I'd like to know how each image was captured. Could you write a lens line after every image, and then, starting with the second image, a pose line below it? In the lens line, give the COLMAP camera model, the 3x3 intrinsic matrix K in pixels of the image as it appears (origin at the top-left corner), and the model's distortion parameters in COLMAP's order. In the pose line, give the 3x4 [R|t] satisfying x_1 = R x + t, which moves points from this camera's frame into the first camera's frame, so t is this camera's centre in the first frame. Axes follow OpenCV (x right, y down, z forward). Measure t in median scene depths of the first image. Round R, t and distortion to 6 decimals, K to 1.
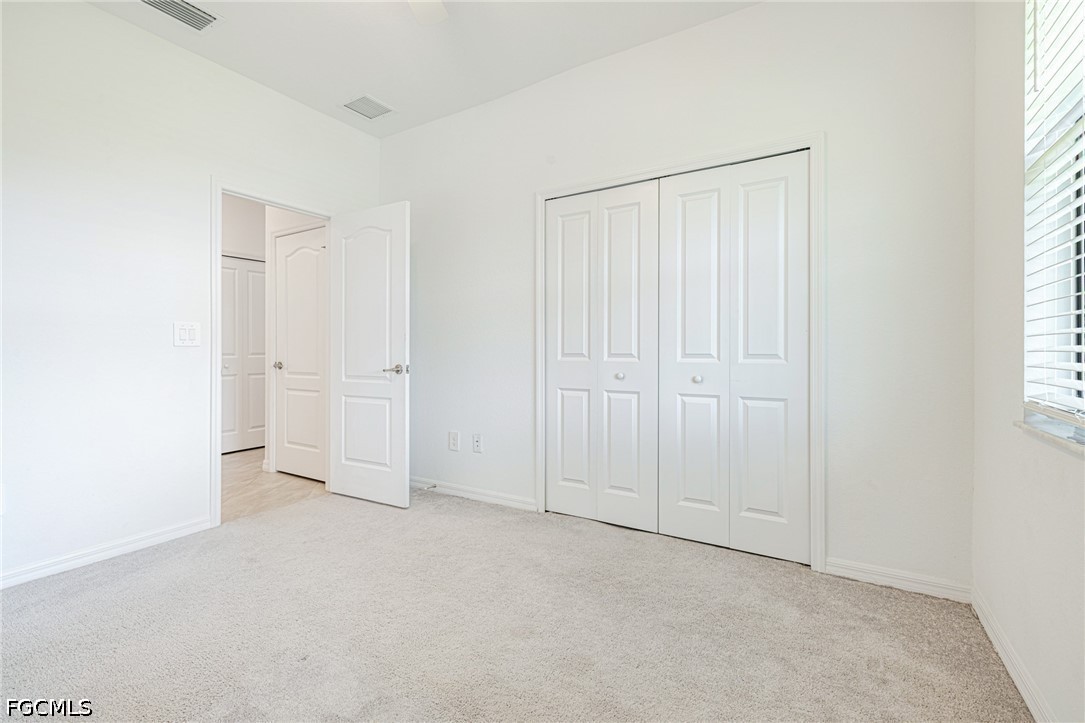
lens RADIAL K [[473.9, 0, 543.5], [0, 473.9, 348.7], [0, 0, 1]] dist [0.002245, 0.000048]
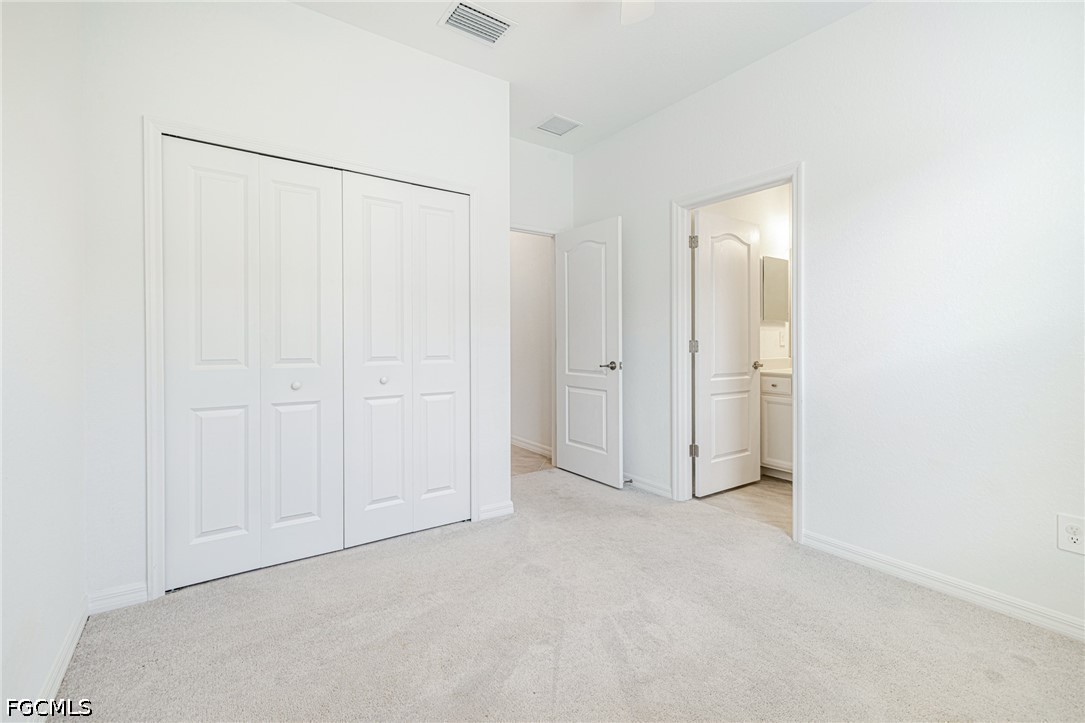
lens RADIAL K [[462.7, 0, 541.2], [0, 462.7, 351.4], [0, 0, 1]] dist [-0.001486, -0.000219]
pose [[0.402498, -0.006574, 0.915397, -0.384513], [0.011305, 0.999934, 0.002210, 0.001967], [-0.915351, 0.009460, 0.402546, 0.241196]]
